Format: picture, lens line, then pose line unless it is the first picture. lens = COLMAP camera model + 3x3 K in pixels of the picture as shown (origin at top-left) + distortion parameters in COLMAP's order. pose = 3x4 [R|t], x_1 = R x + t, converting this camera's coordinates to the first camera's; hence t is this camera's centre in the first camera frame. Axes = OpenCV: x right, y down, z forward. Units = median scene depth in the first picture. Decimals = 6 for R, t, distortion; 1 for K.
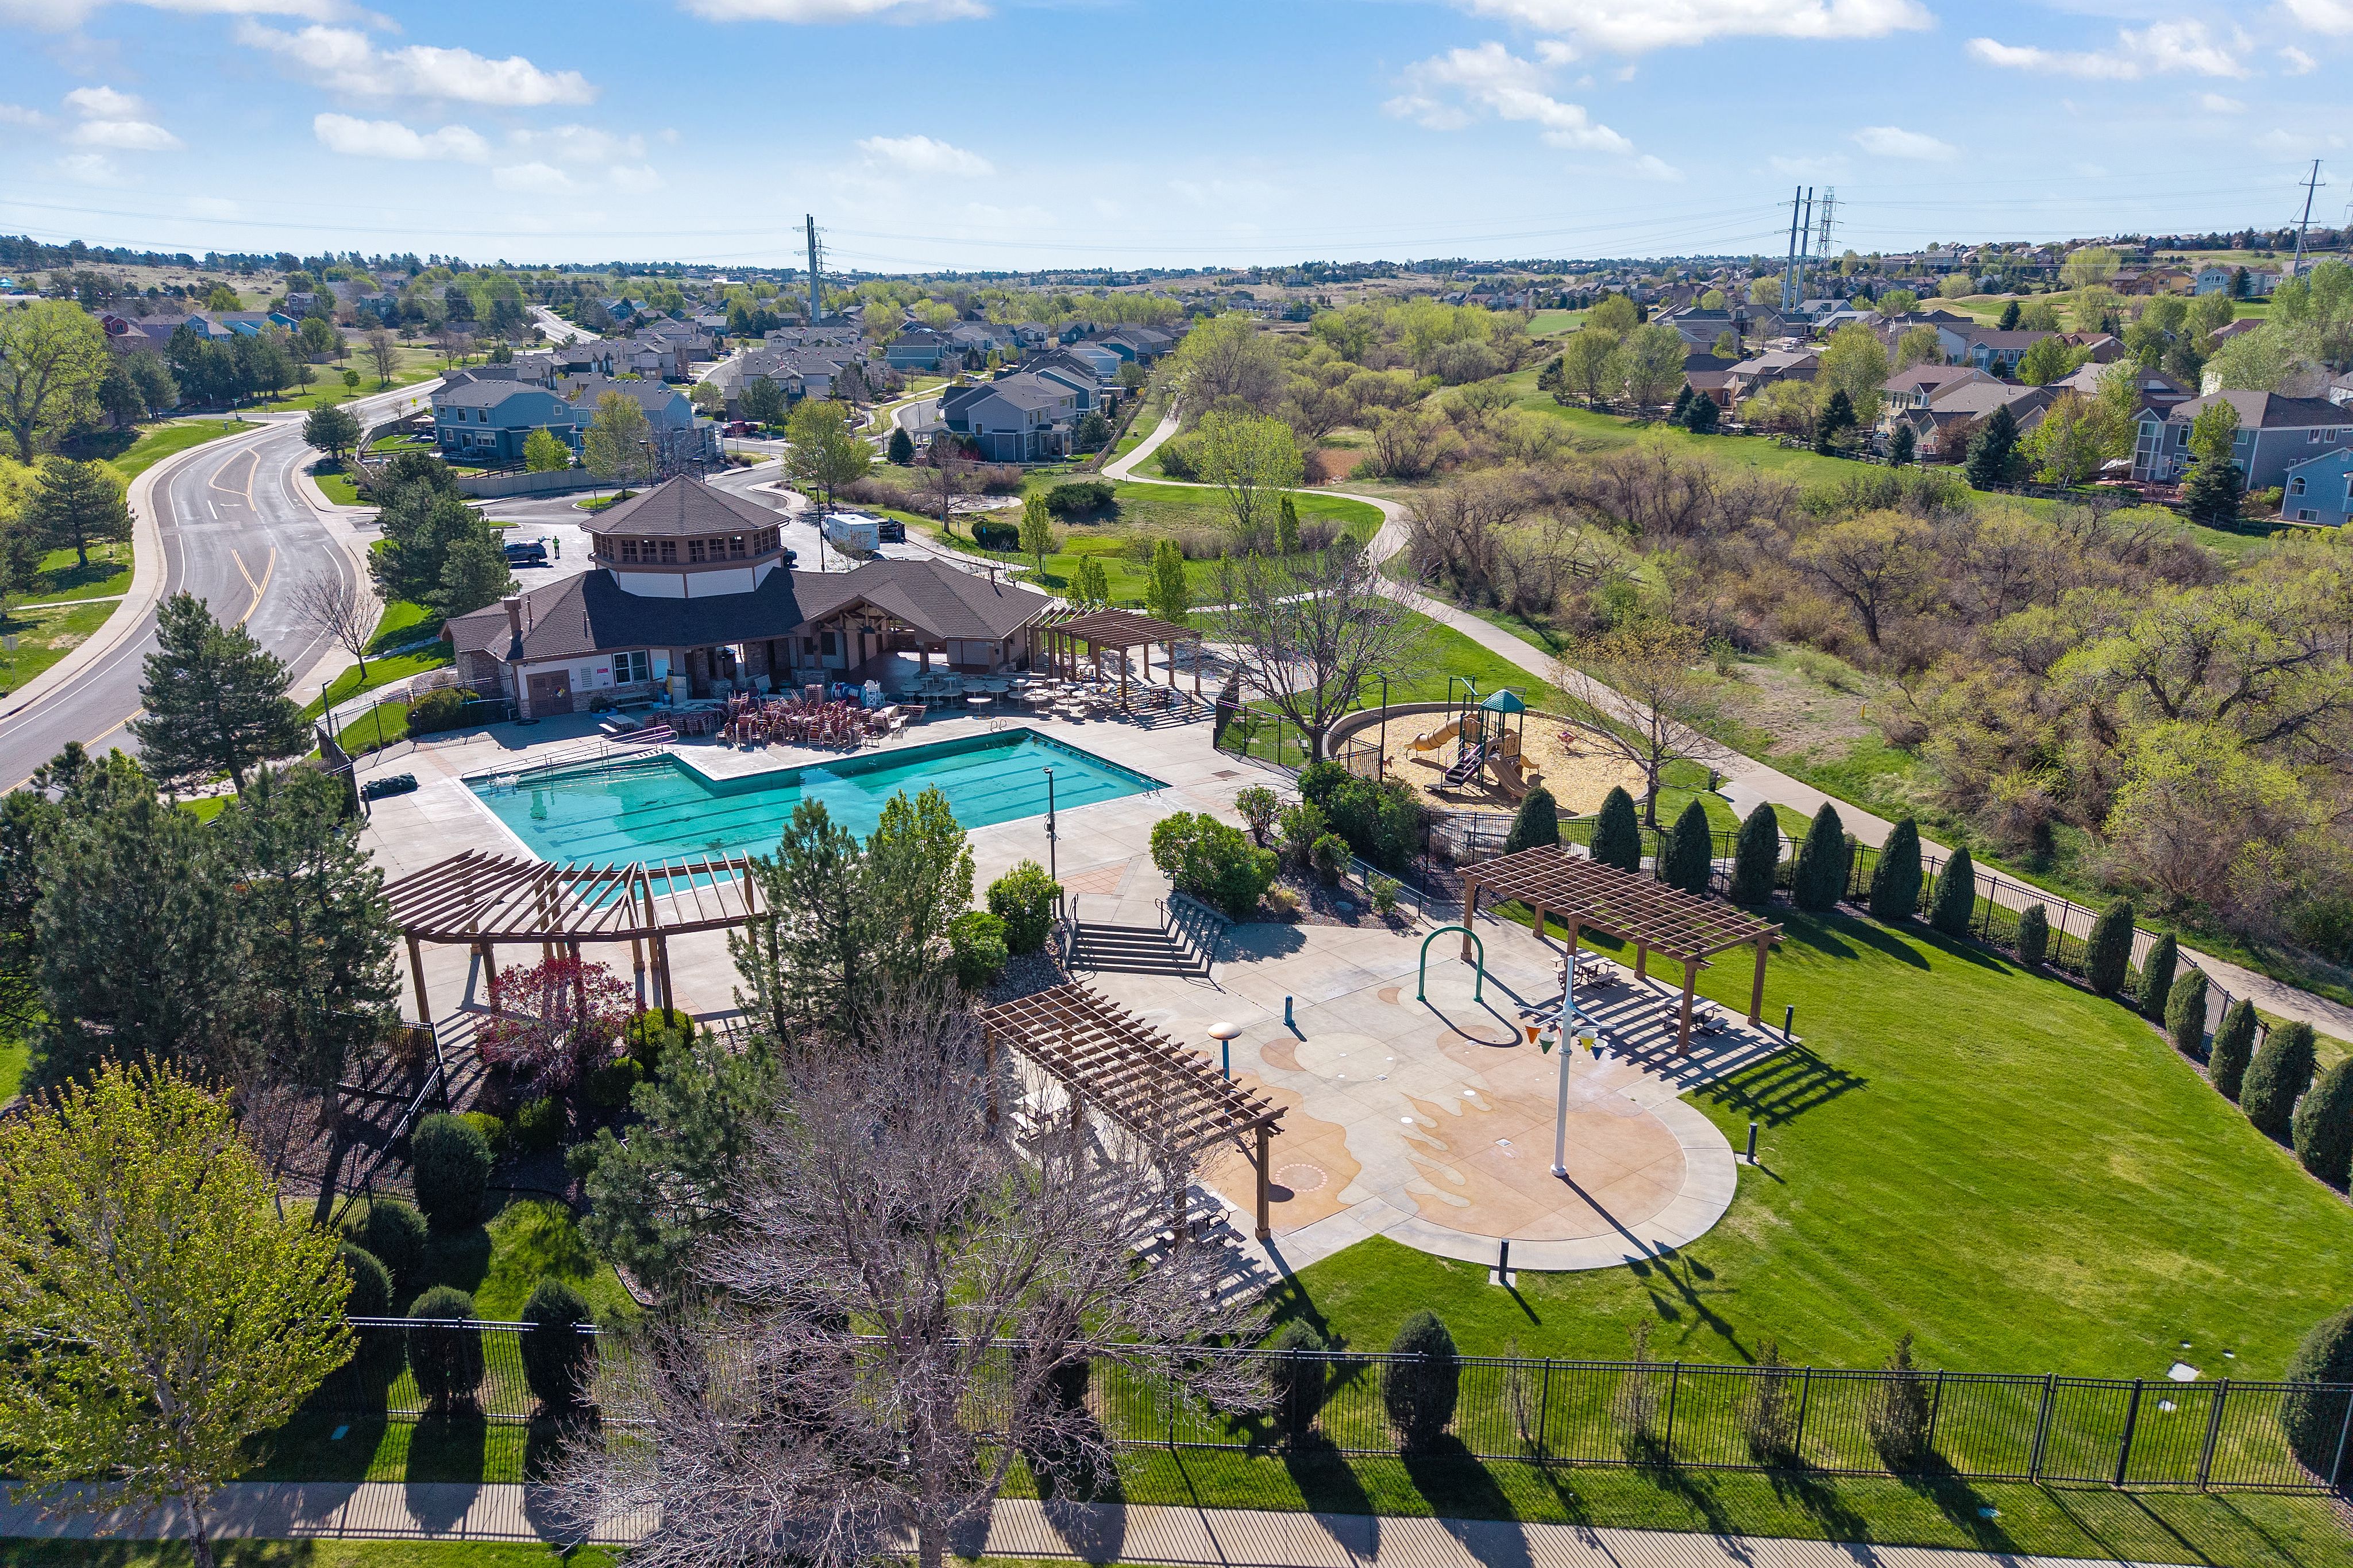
lens RADIAL K [[1633.0, 0, 1176.5], [0, 1633.0, 784.0], [0, 0, 1]] dist [0.068765, -0.104411]
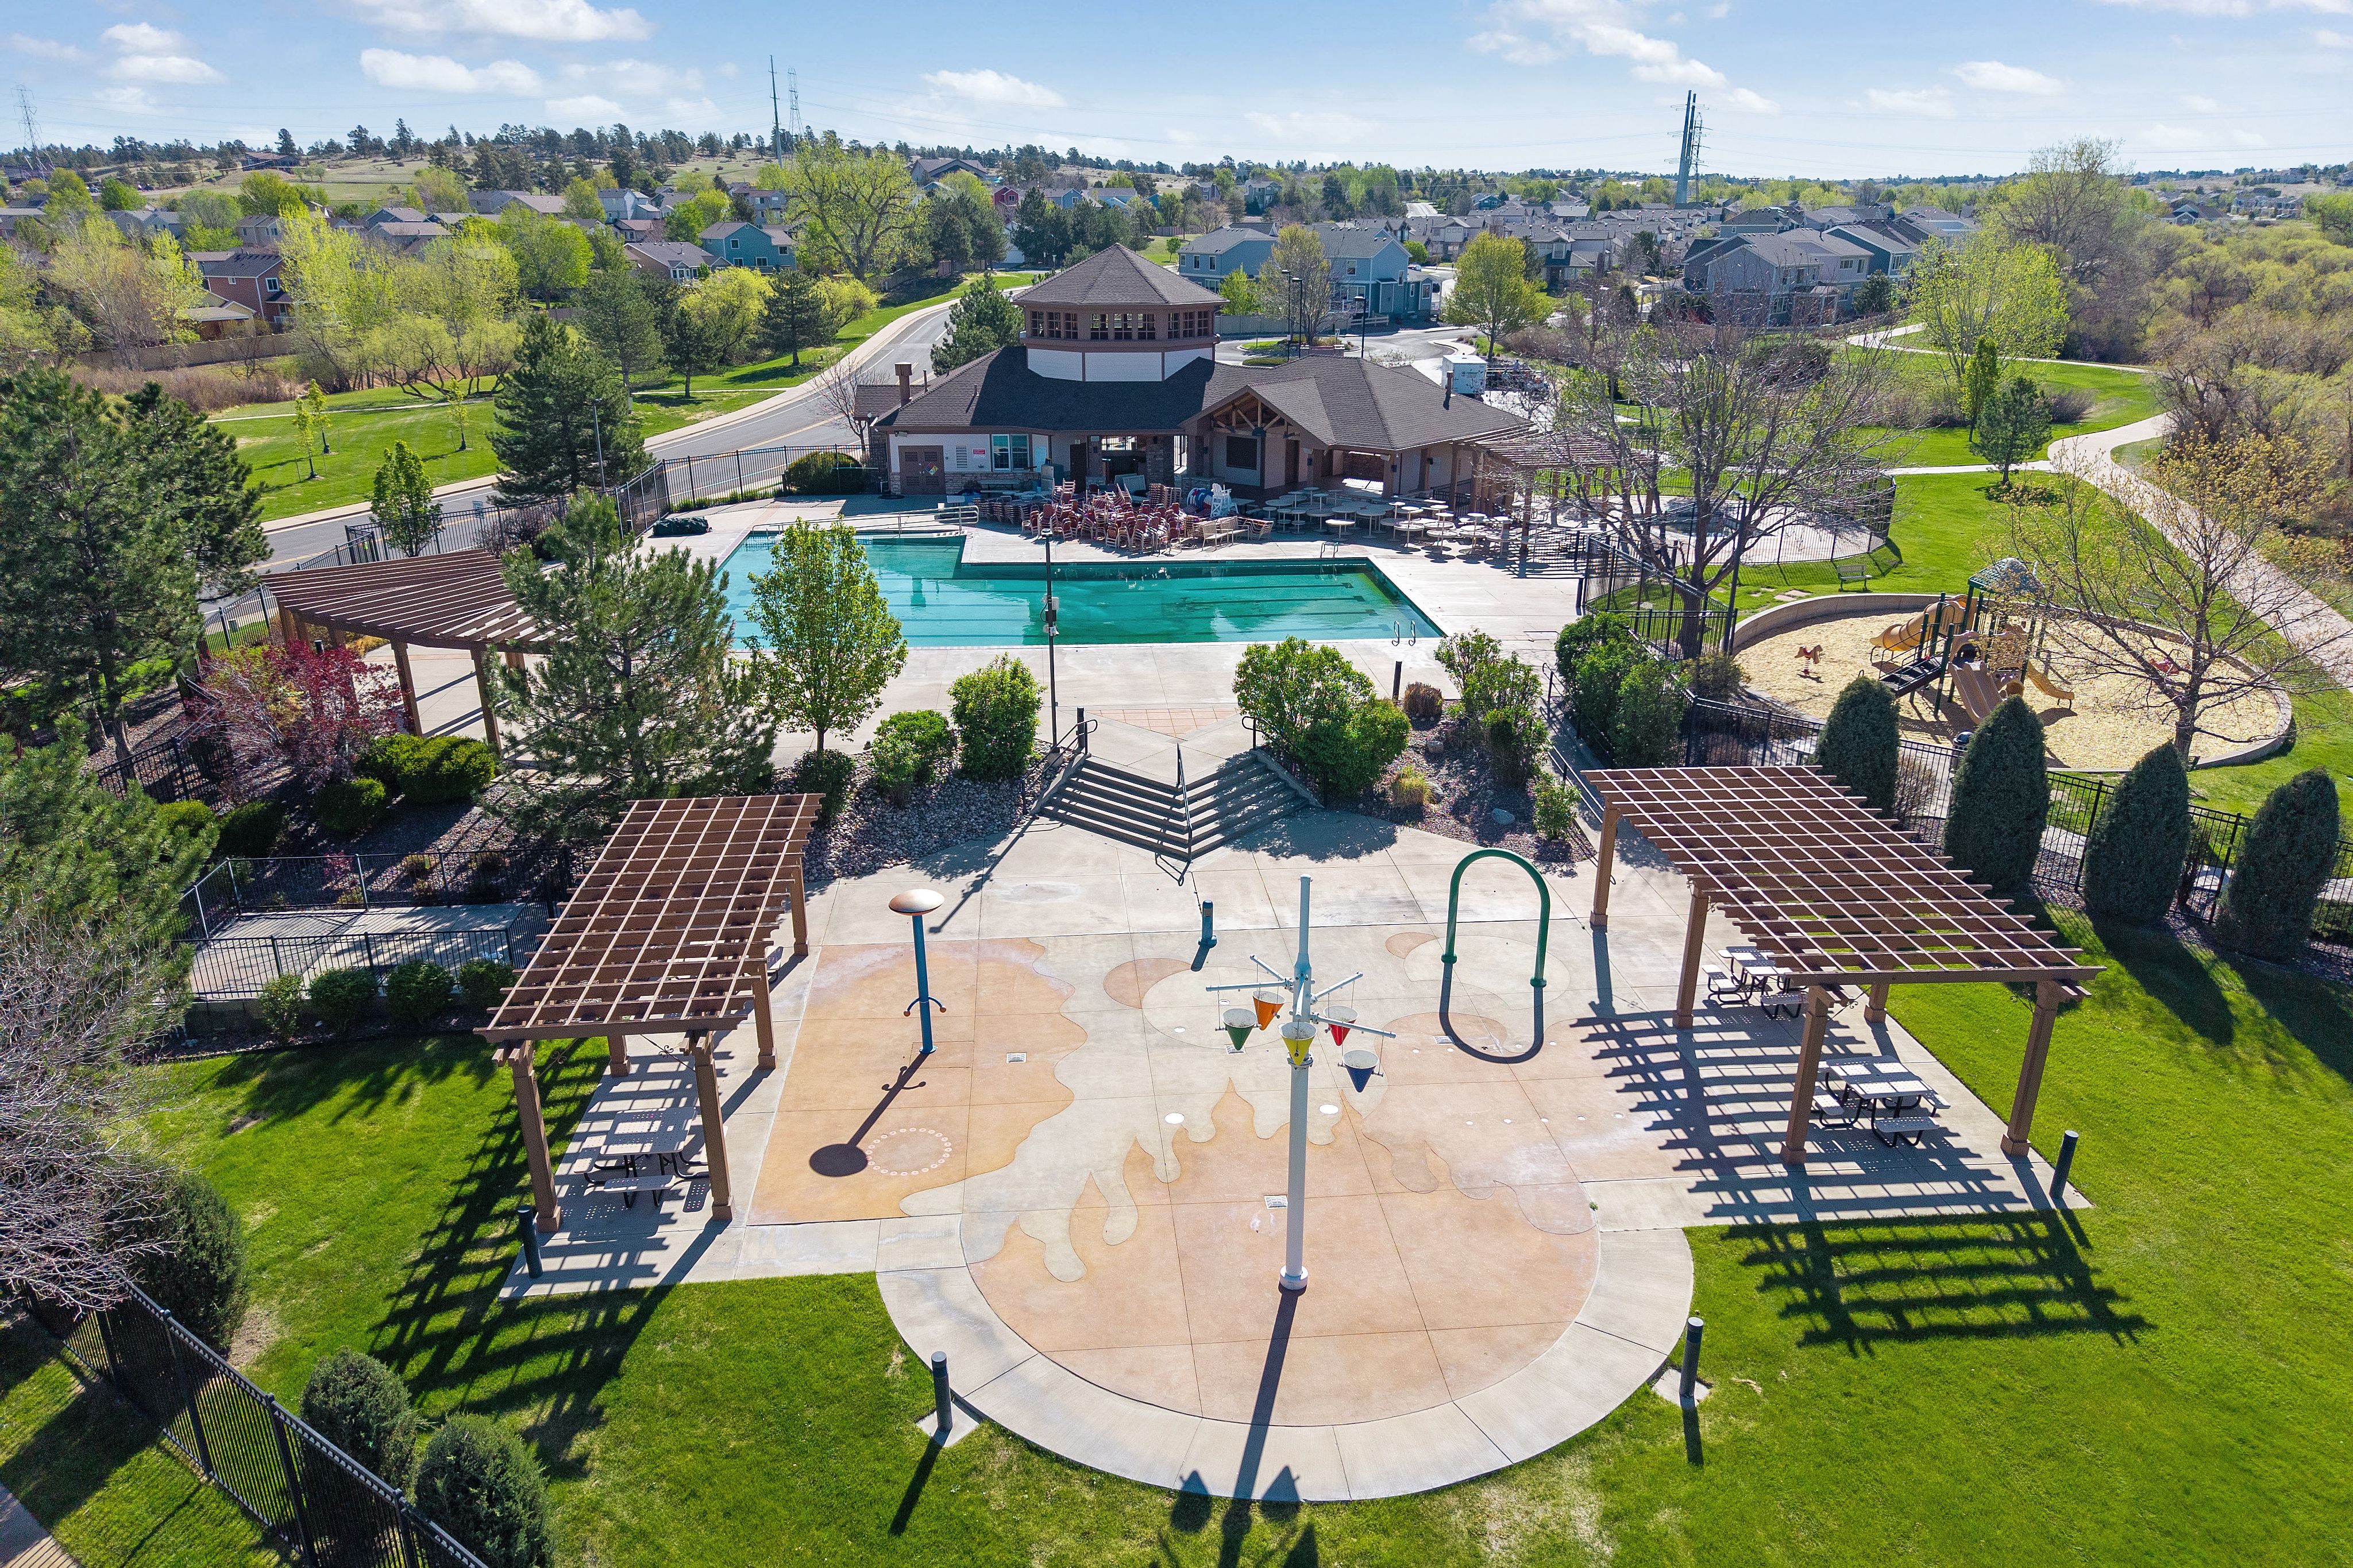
lens RADIAL K [[1633.0, 0, 1176.5], [0, 1633.0, 784.0], [0, 0, 1]] dist [0.068765, -0.104411]
pose [[0.851419, 0.176691, -0.493827, 0.316866], [-0.157622, 0.984222, 0.080394, 0.030826], [0.500241, 0.009389, 0.865836, 0.380859]]
